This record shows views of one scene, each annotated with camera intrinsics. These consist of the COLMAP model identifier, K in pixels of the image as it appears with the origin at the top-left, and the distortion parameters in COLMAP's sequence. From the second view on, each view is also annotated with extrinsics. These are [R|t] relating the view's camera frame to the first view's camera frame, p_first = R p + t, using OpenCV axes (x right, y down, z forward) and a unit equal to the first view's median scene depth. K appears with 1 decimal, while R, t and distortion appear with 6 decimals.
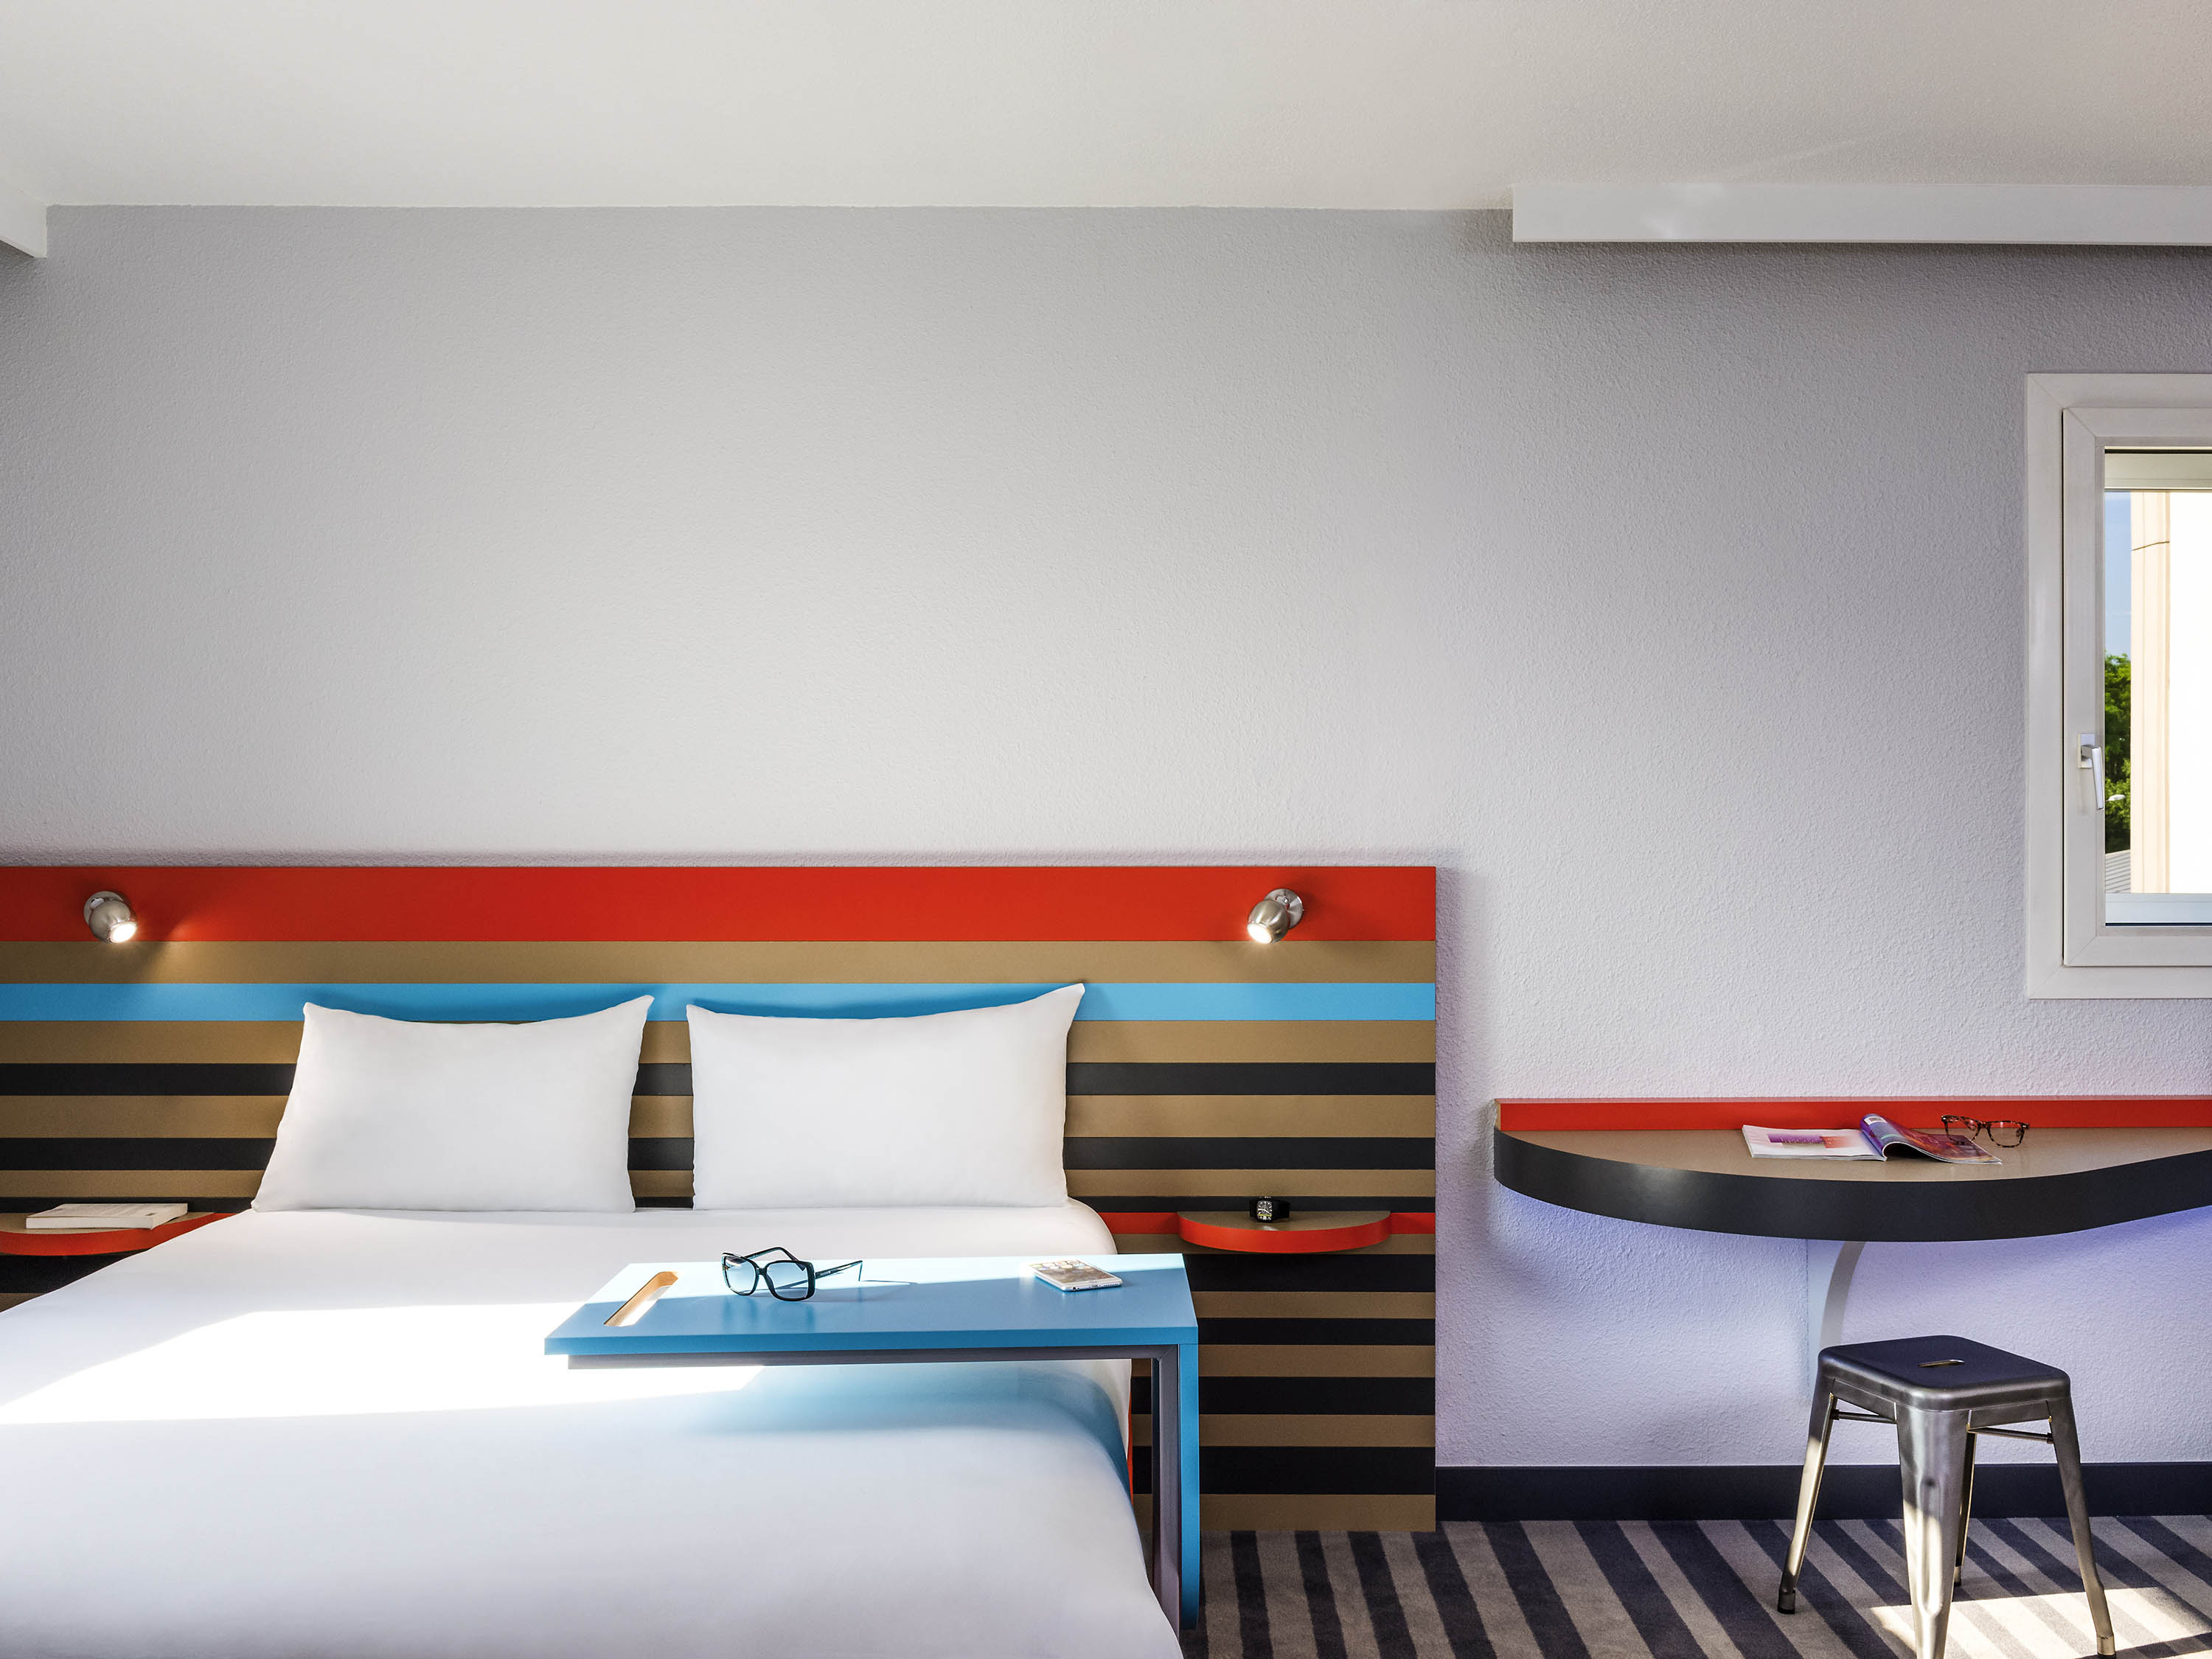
lens RADIAL K [[1852.6, 0, 1106.2], [0, 1852.6, 820.4], [0, 0, 1]] dist [0.018011, 0.005736]
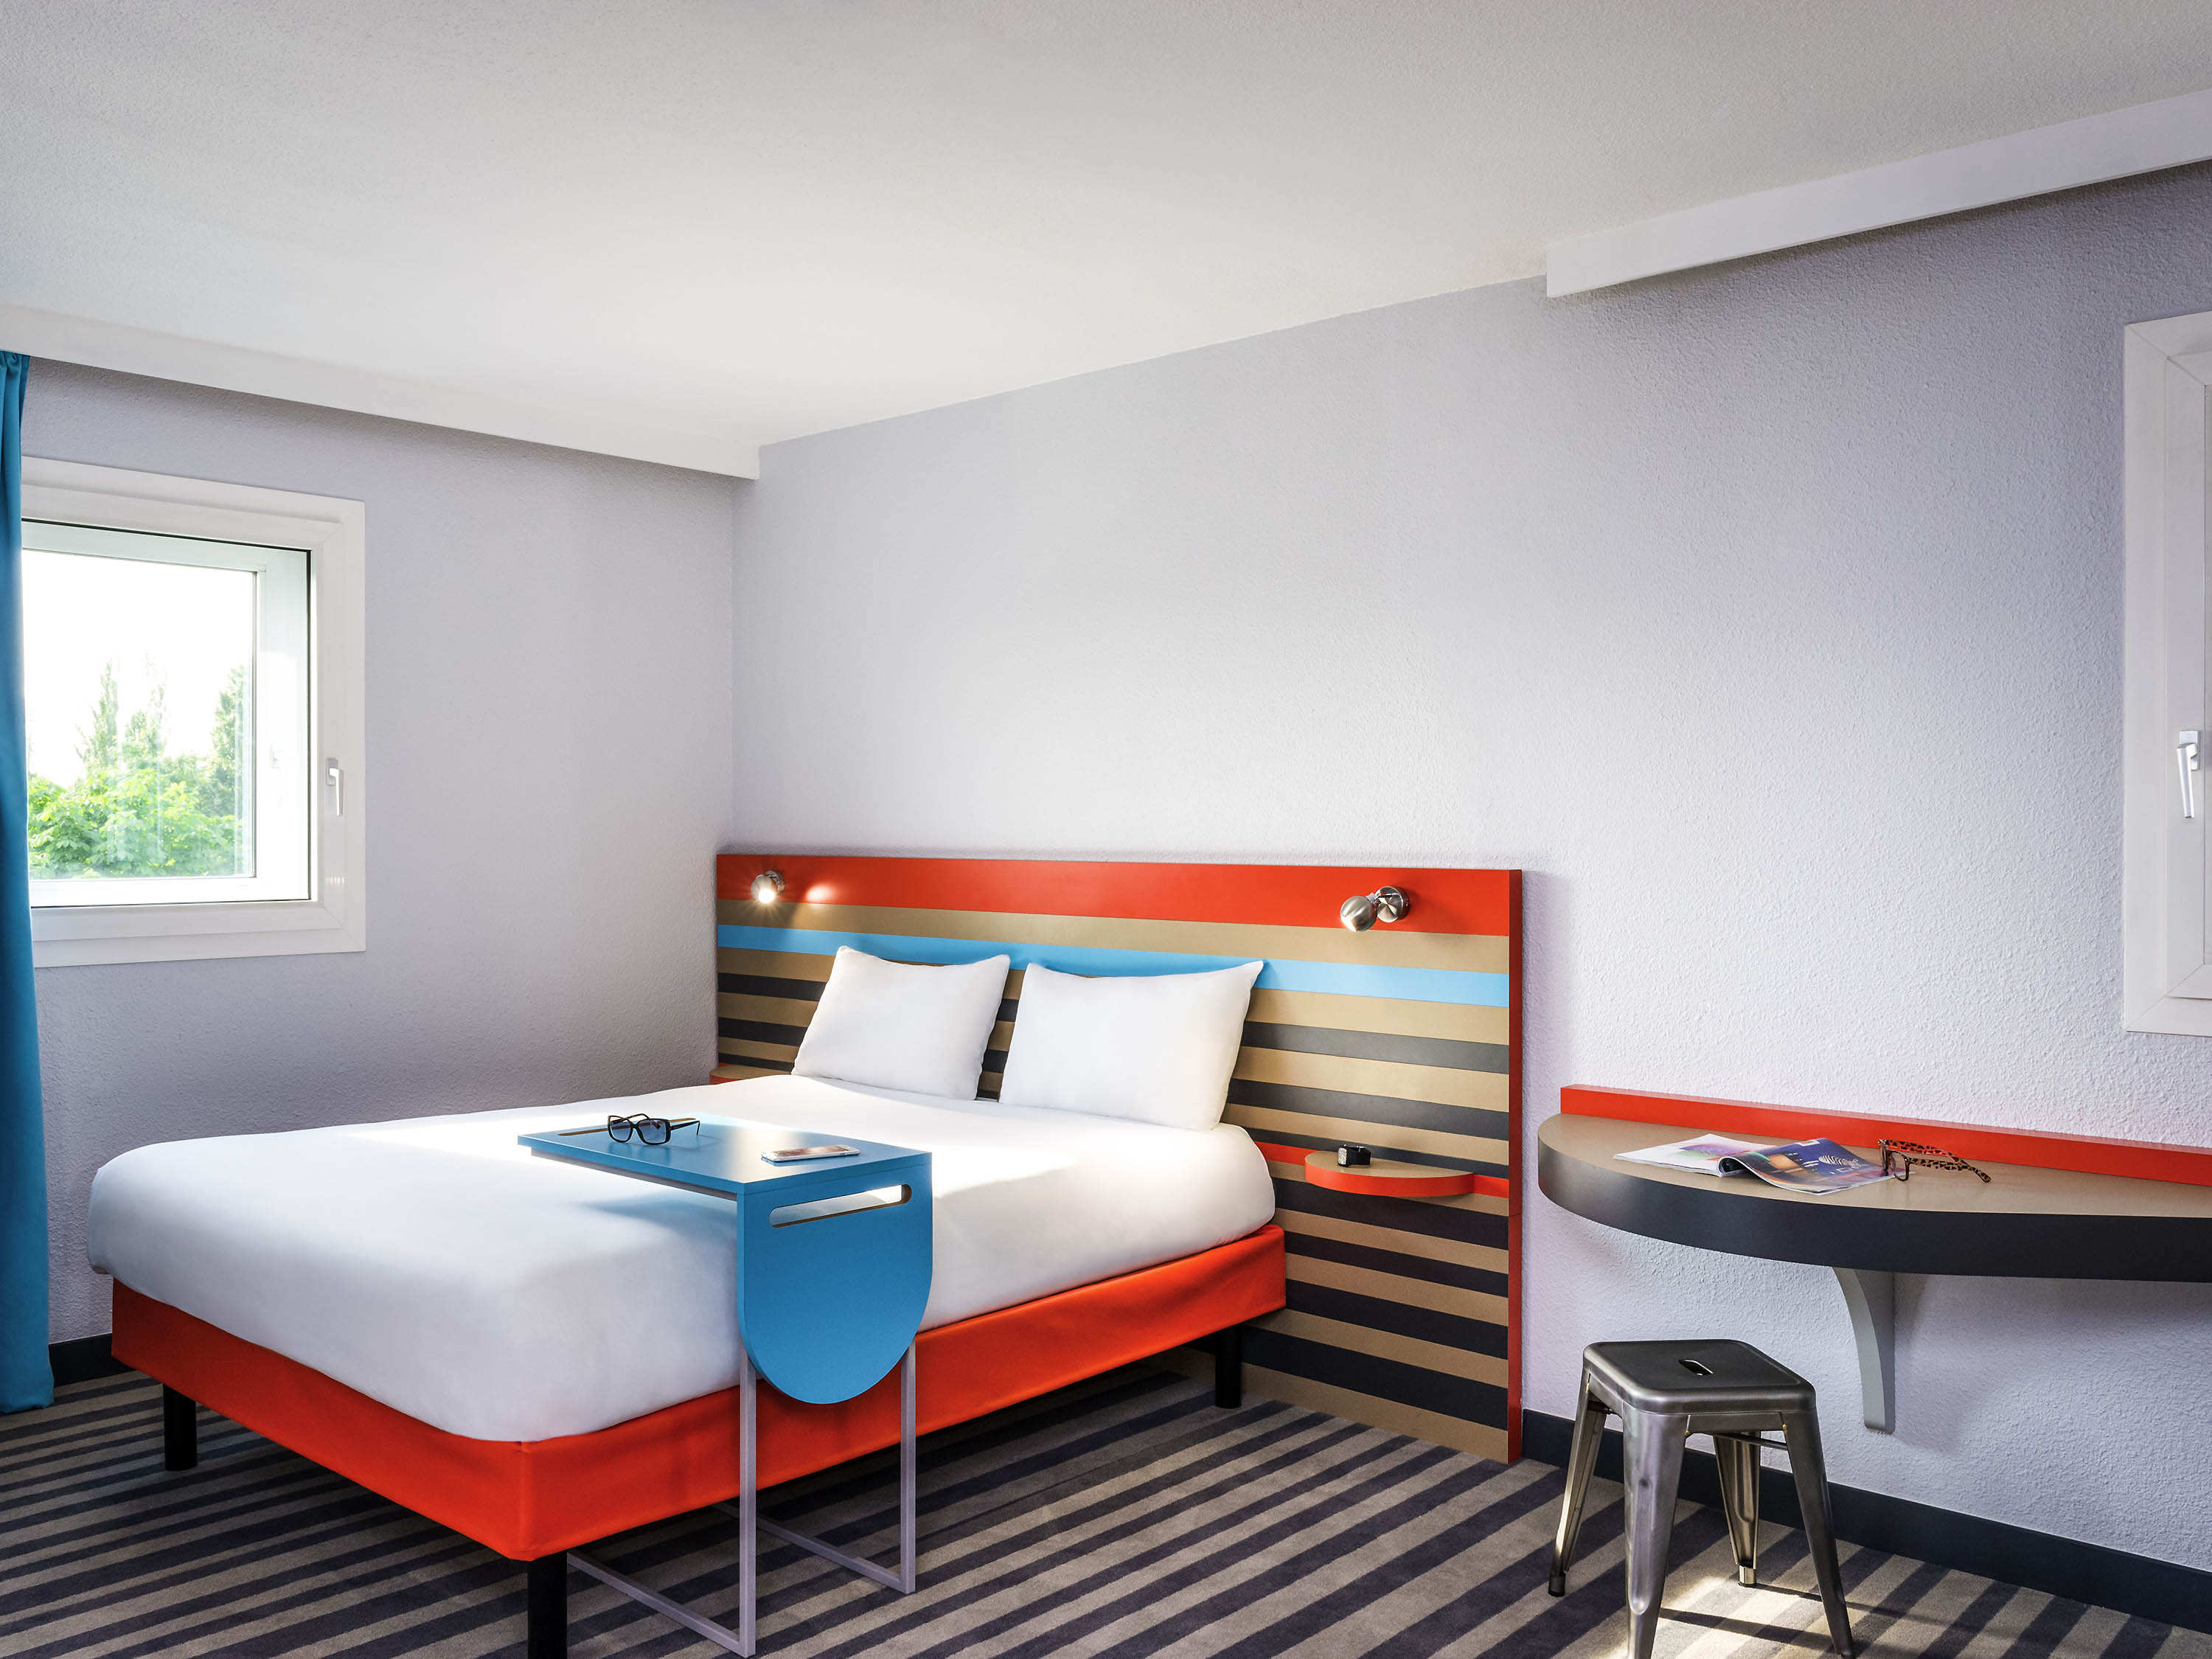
lens RADIAL K [[1800.9, 0, 1105.3], [0, 1800.9, 839.5], [0, 0, 1]] dist [0.044599, -0.002742]
pose [[0.747165, 0.006783, -0.664605, 0.718515], [-0.001587, 0.999963, 0.008421, -0.001905], [0.664637, -0.005237, 0.747148, 0.026023]]
